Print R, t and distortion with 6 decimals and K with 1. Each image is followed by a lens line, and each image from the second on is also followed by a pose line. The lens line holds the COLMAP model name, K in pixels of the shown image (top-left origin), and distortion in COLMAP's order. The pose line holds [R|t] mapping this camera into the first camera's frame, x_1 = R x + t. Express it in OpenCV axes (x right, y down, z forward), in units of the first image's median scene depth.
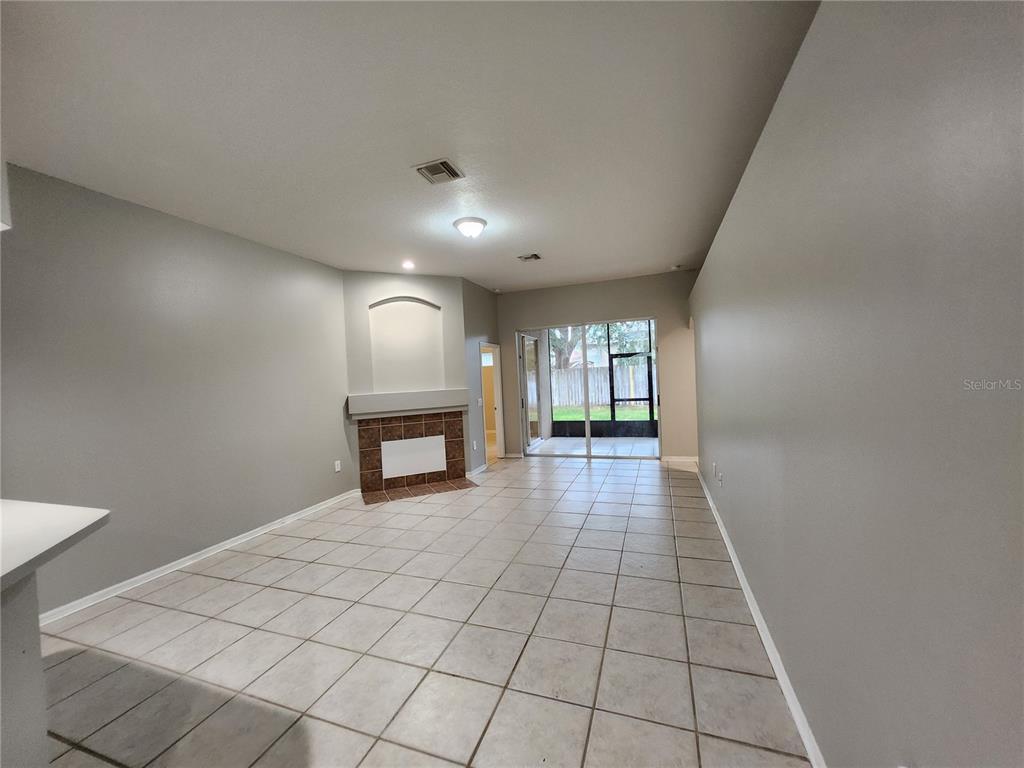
lens RADIAL K [[404.7, 0, 512.8], [0, 404.7, 384.7], [0, 0, 1]] dist [-0.003649, -0.000037]
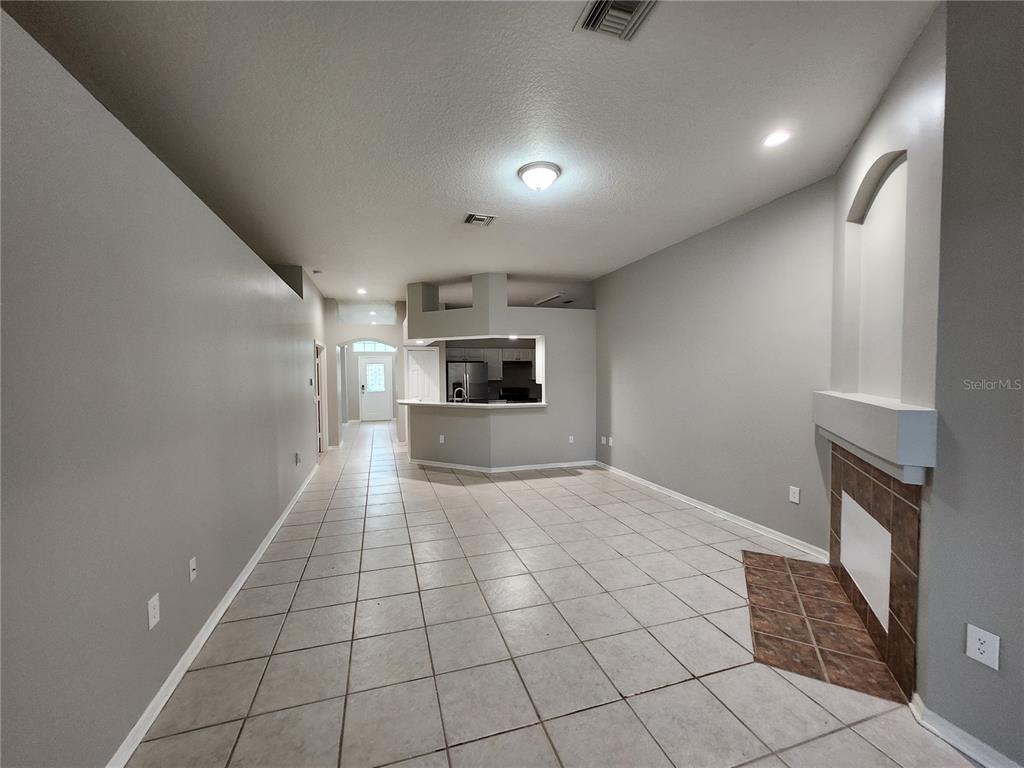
lens RADIAL K [[404.7, 0, 503.2], [0, 404.7, 387.3], [0, 0, 1]] dist [-0.003649, -0.000037]
pose [[-0.804304, 0.079092, -0.588930, 0.255954], [0.042051, 0.996193, 0.076356, -0.035902], [0.592728, 0.036649, -0.804569, 0.954871]]
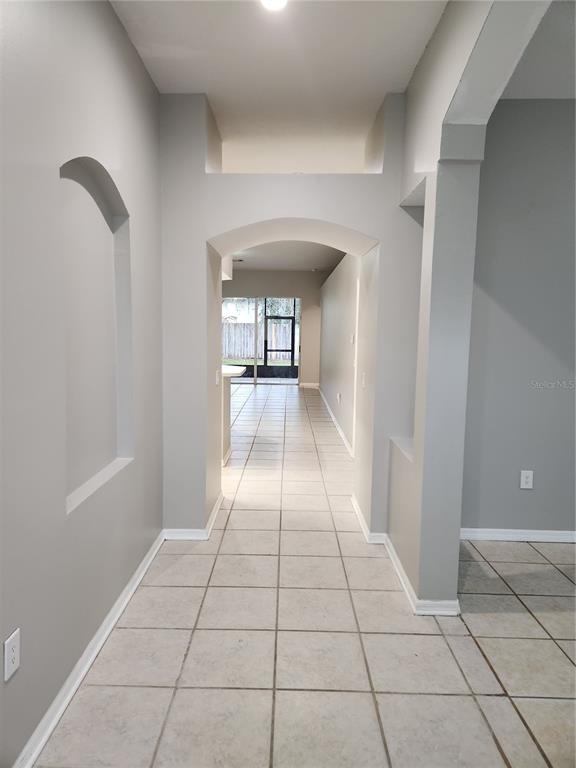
lens RADIAL K [[523.2, 0, 286.0], [0, 523.2, 382.3], [0, 0, 1]] dist [0.003345, 0.000223]
pose [[0.943630, 0.029204, 0.329712, -0.360698], [-0.054613, 0.996185, 0.068067, 0.030923], [-0.326466, -0.082236, 0.941625, -0.922517]]
